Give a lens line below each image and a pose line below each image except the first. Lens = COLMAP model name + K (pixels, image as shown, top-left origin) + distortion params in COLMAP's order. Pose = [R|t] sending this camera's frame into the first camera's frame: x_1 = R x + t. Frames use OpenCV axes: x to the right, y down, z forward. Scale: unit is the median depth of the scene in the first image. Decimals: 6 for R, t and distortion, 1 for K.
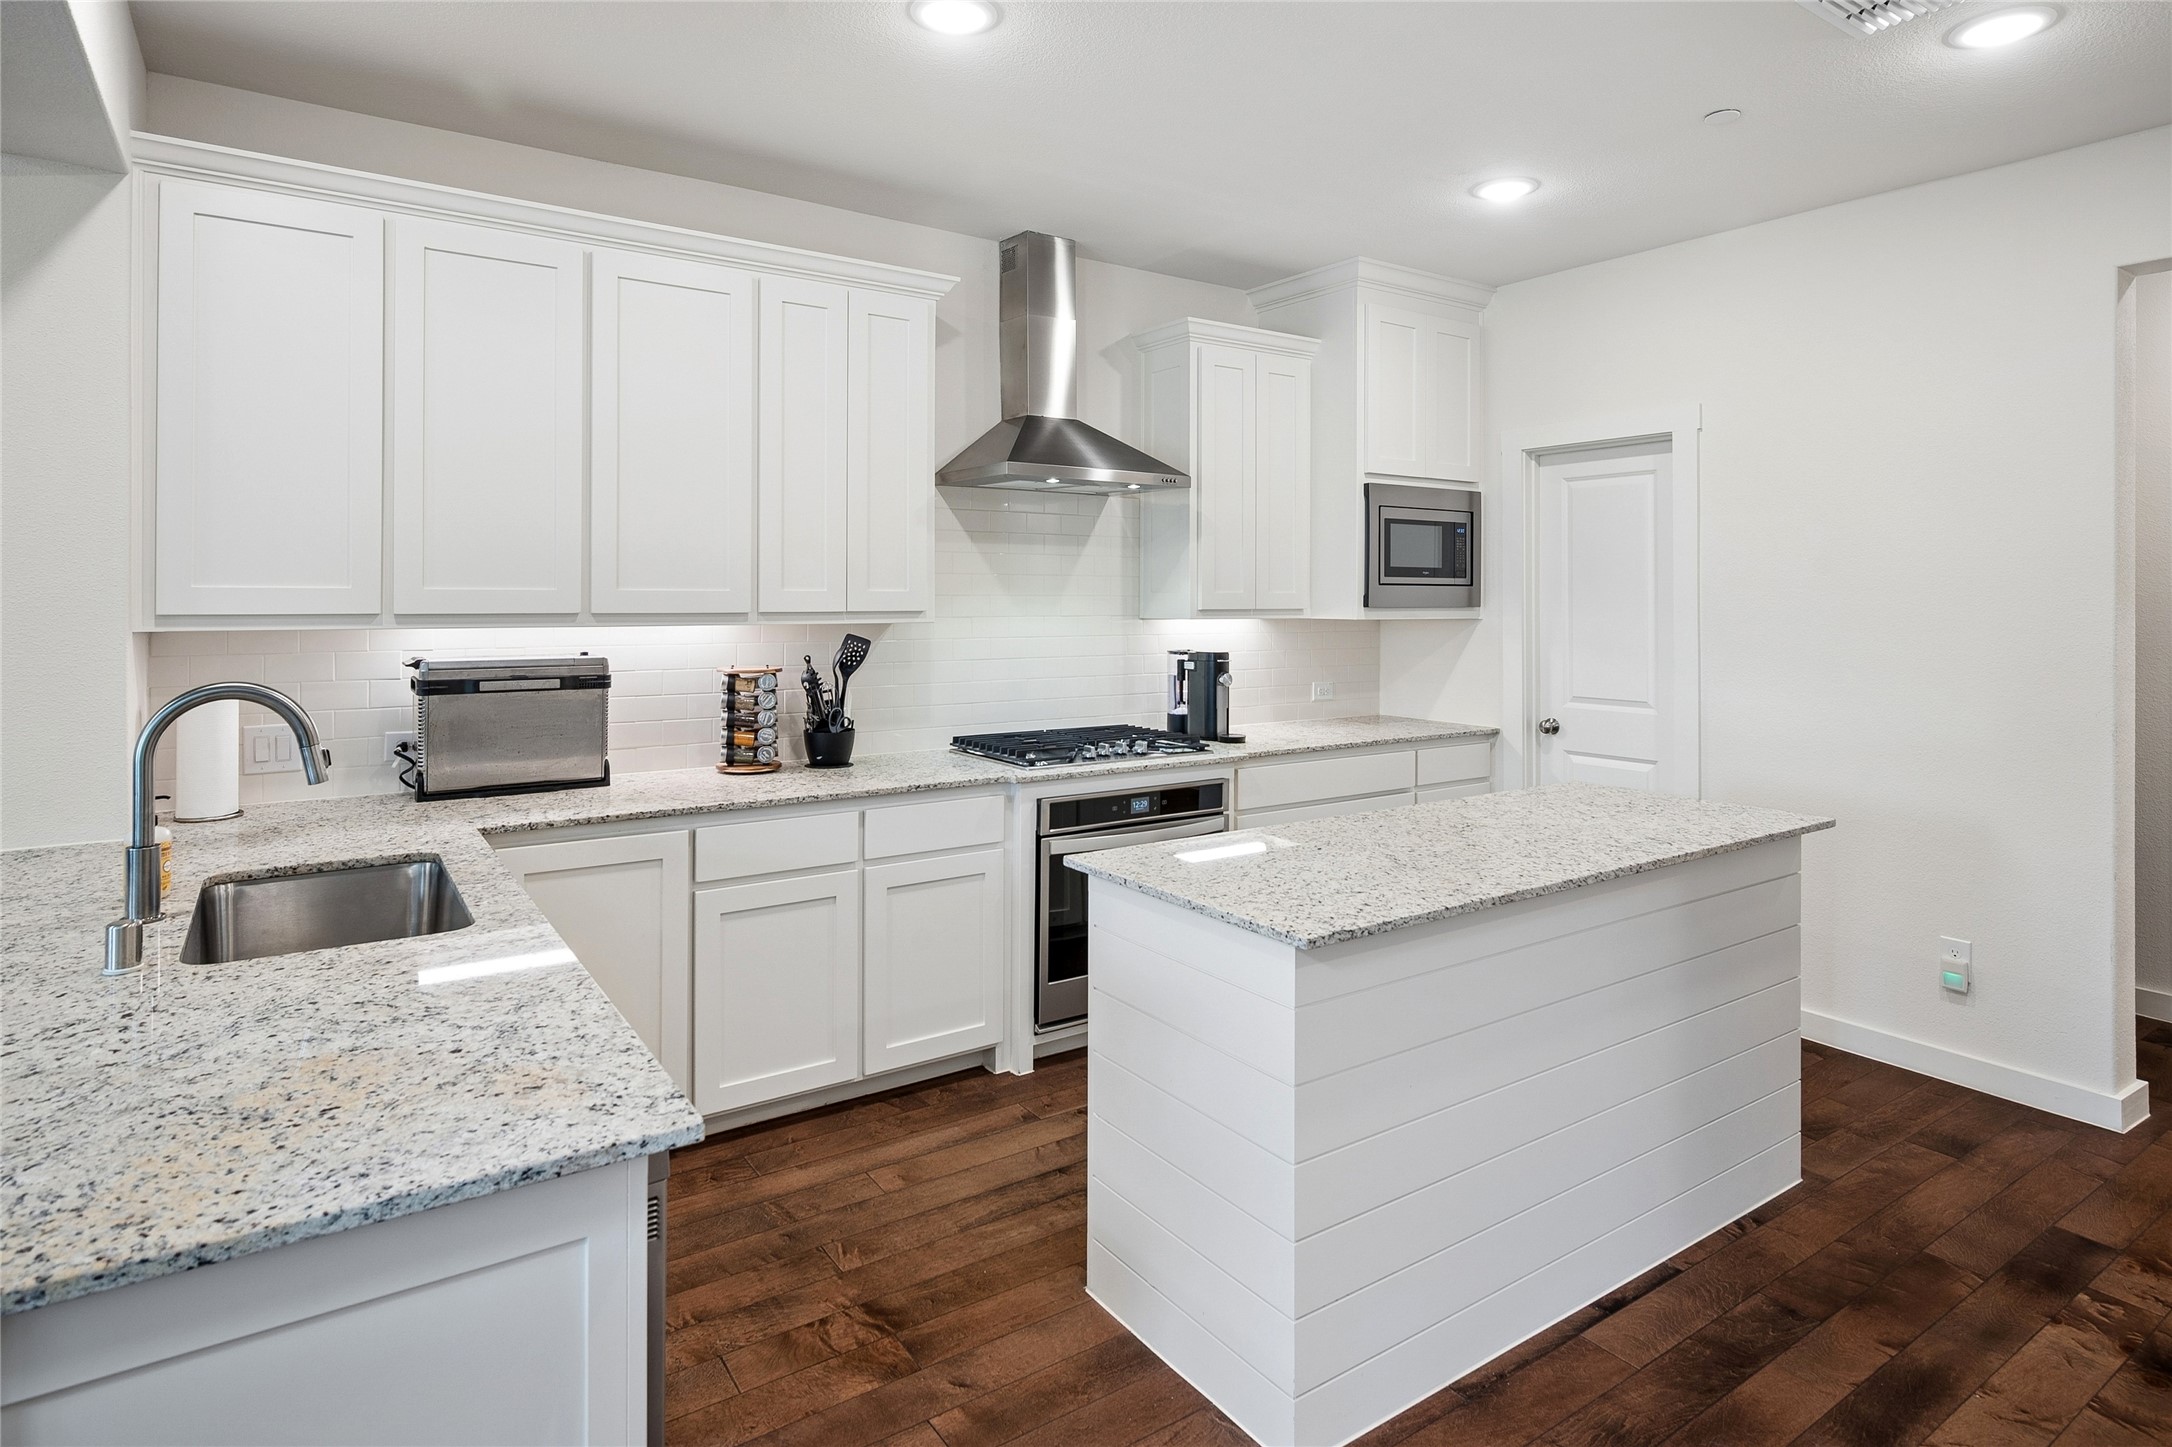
lens RADIAL K [[1179.6, 0, 1077.5], [0, 1179.6, 590.9], [0, 0, 1]] dist [0.001165, 0.000404]
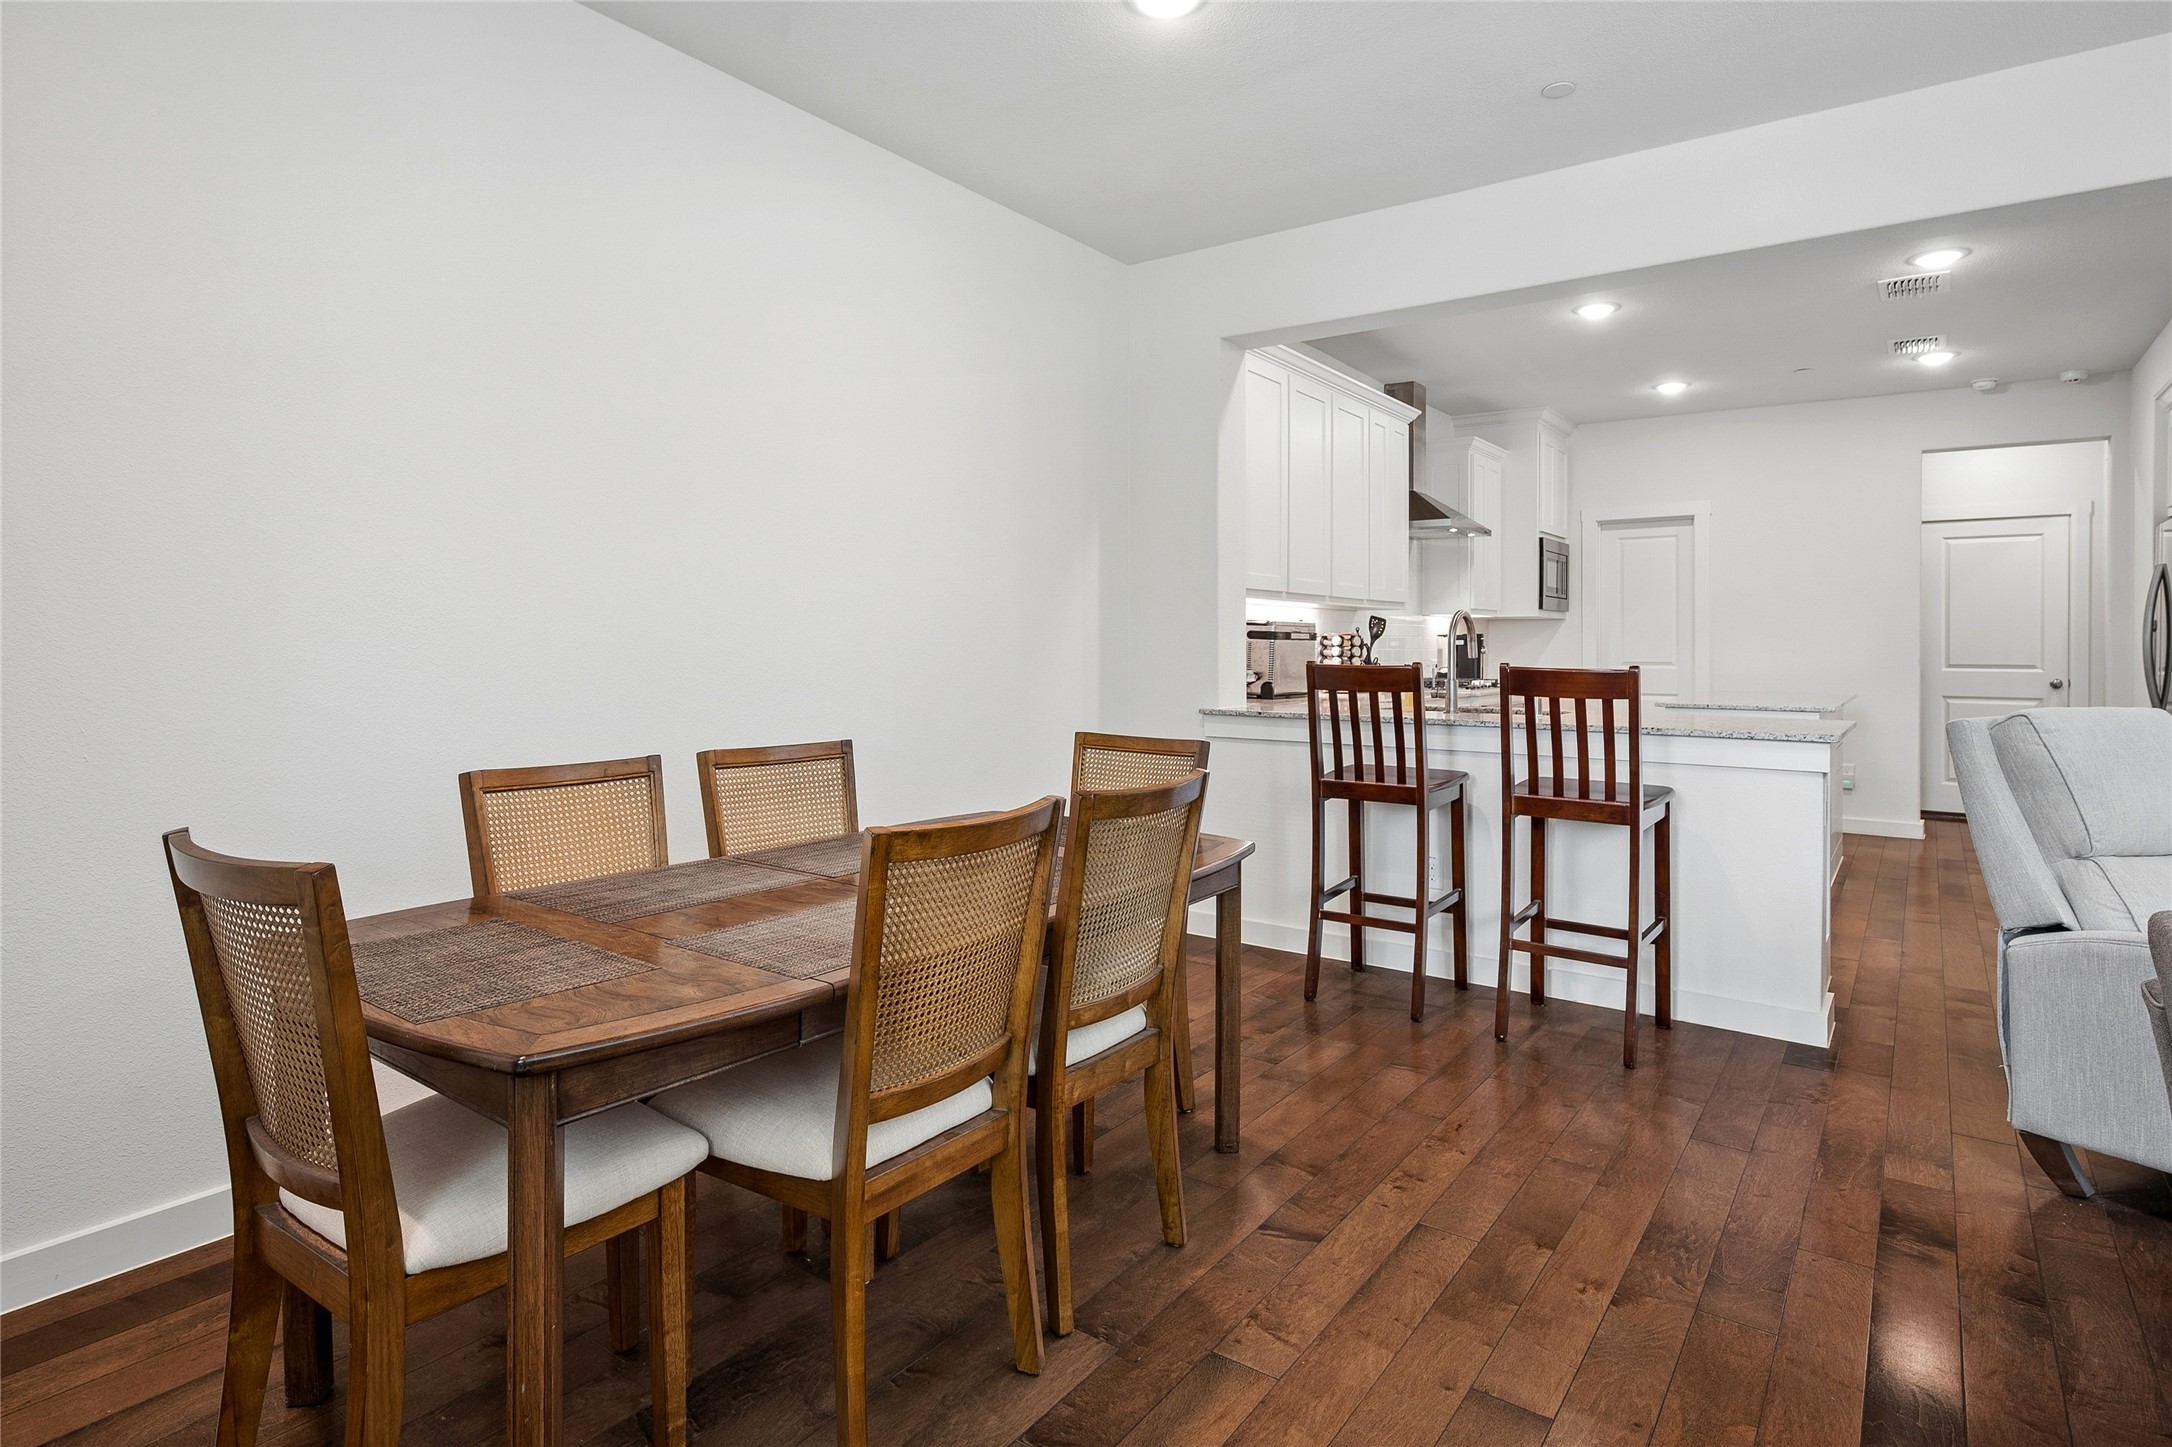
lens RADIAL K [[1162.2, 0, 1095.3], [0, 1162.2, 646.0], [0, 0, 1]] dist [-0.002240, 0.000224]
pose [[0.939482, -0.000287, 0.342599, -1.137788], [-0.001663, 0.999984, 0.005397, 0.071680], [-0.342595, -0.005640, 0.939466, -0.445746]]
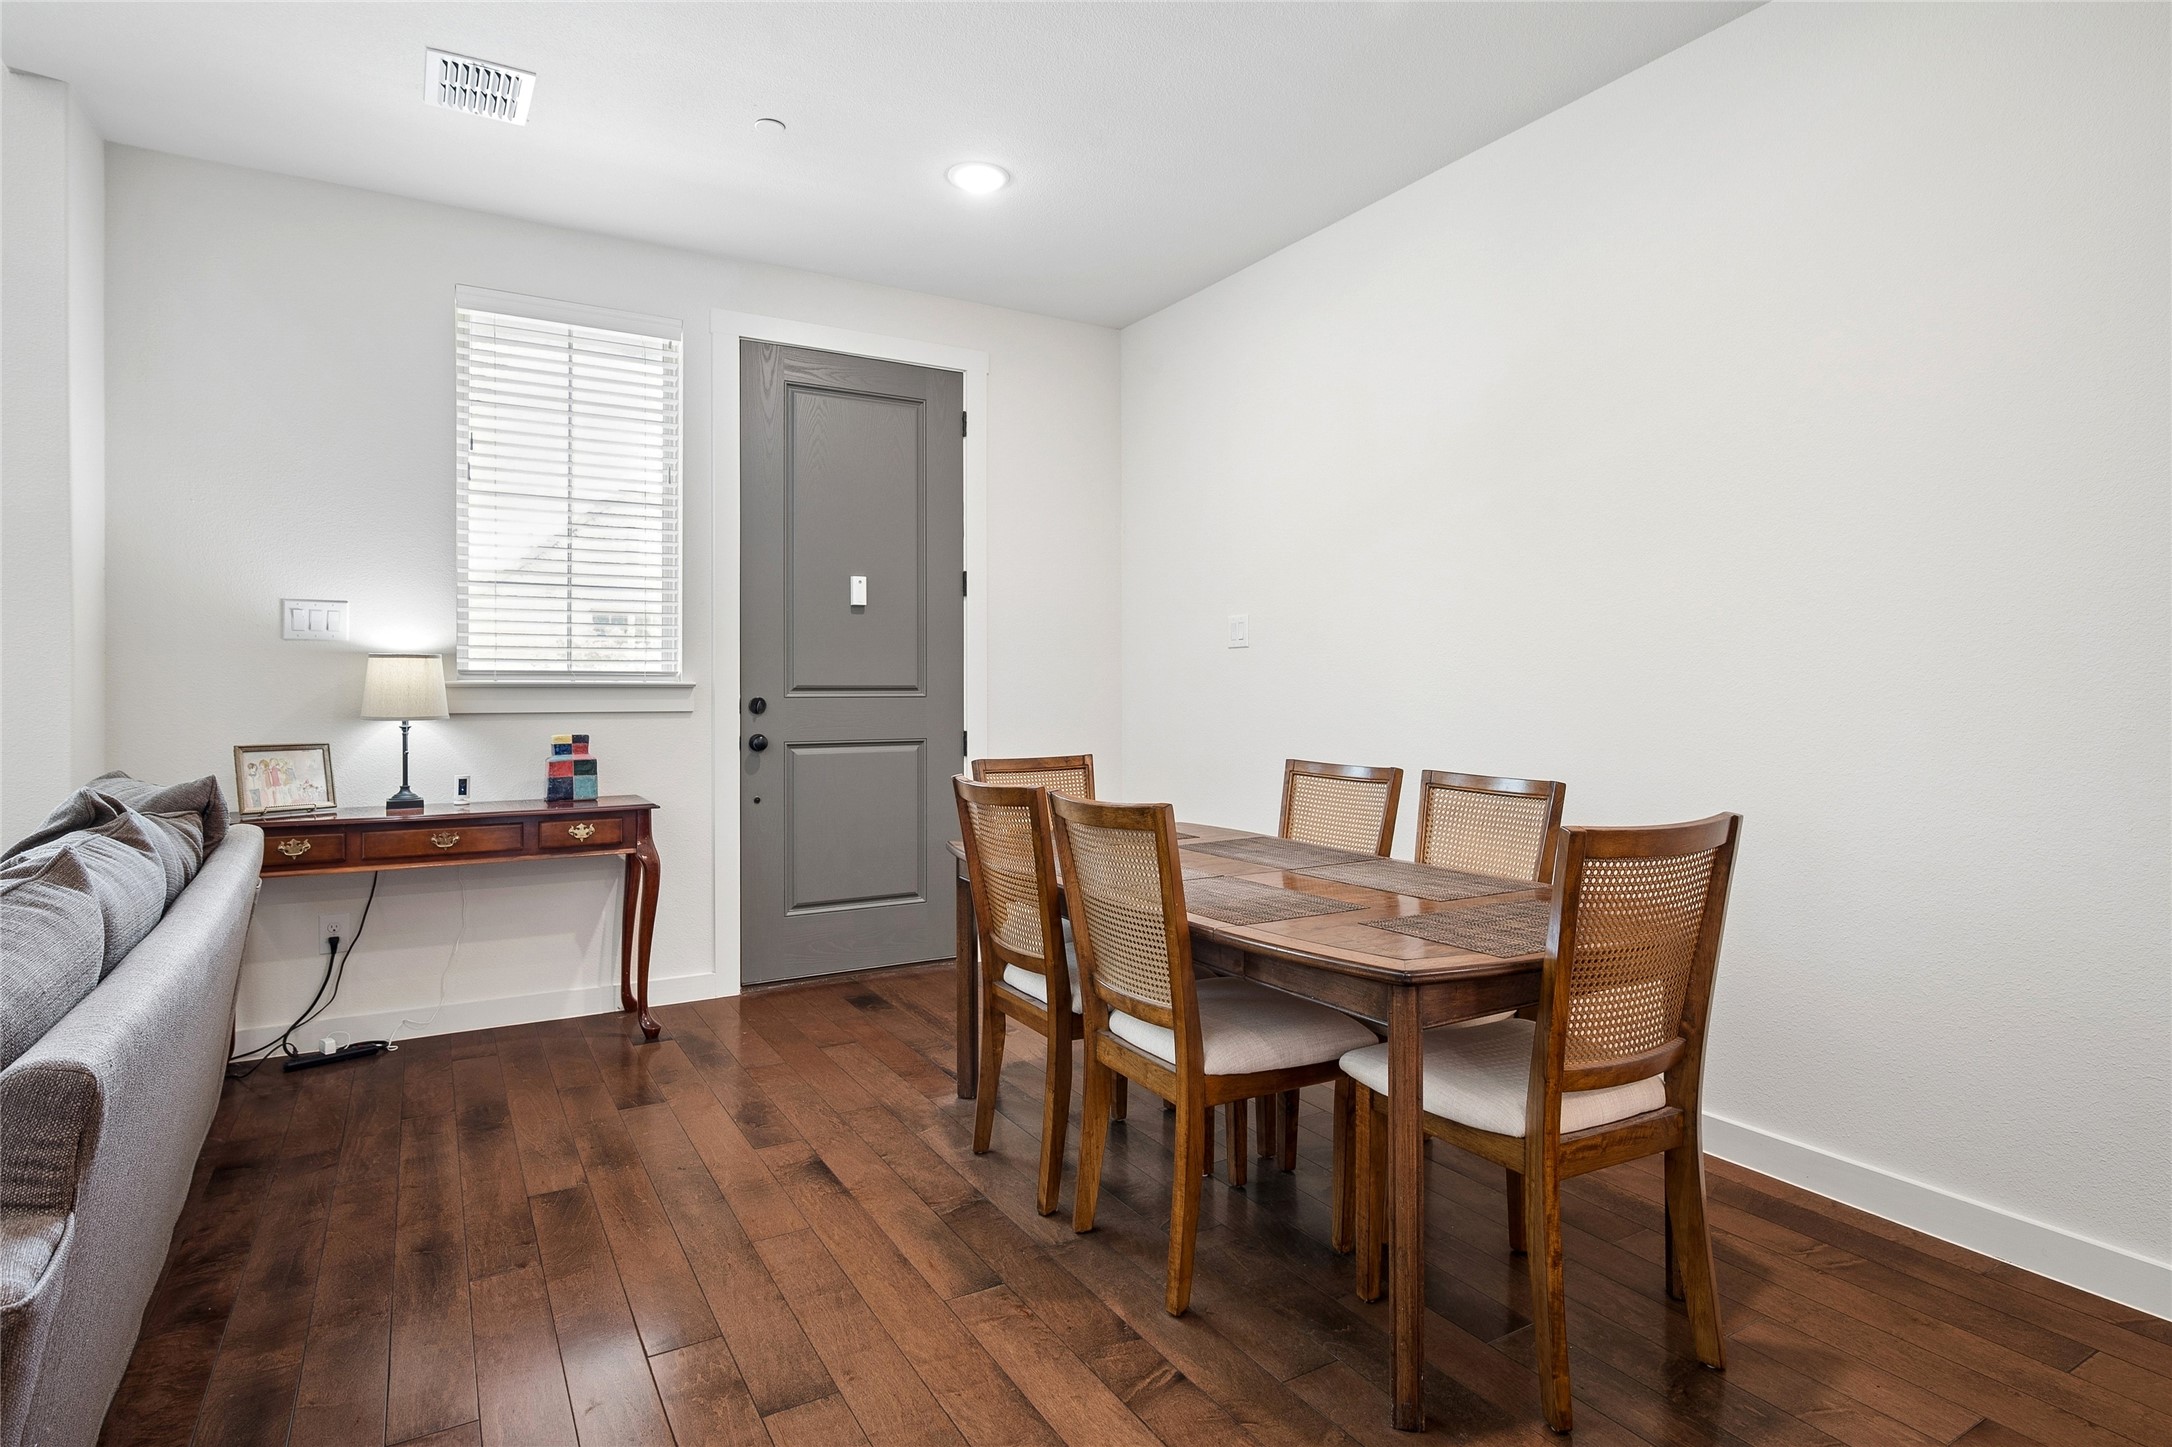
lens RADIAL K [[1136.3, 0, 1091.9], [0, 1136.3, 691.9], [0, 0, 1]] dist [-0.001592, -0.001905]
pose [[-0.064362, 0.001462, -0.997926, -0.330497], [0.001055, 0.999998, 0.001397, 0.082991], [0.997926, -0.000963, -0.064364, 0.104135]]
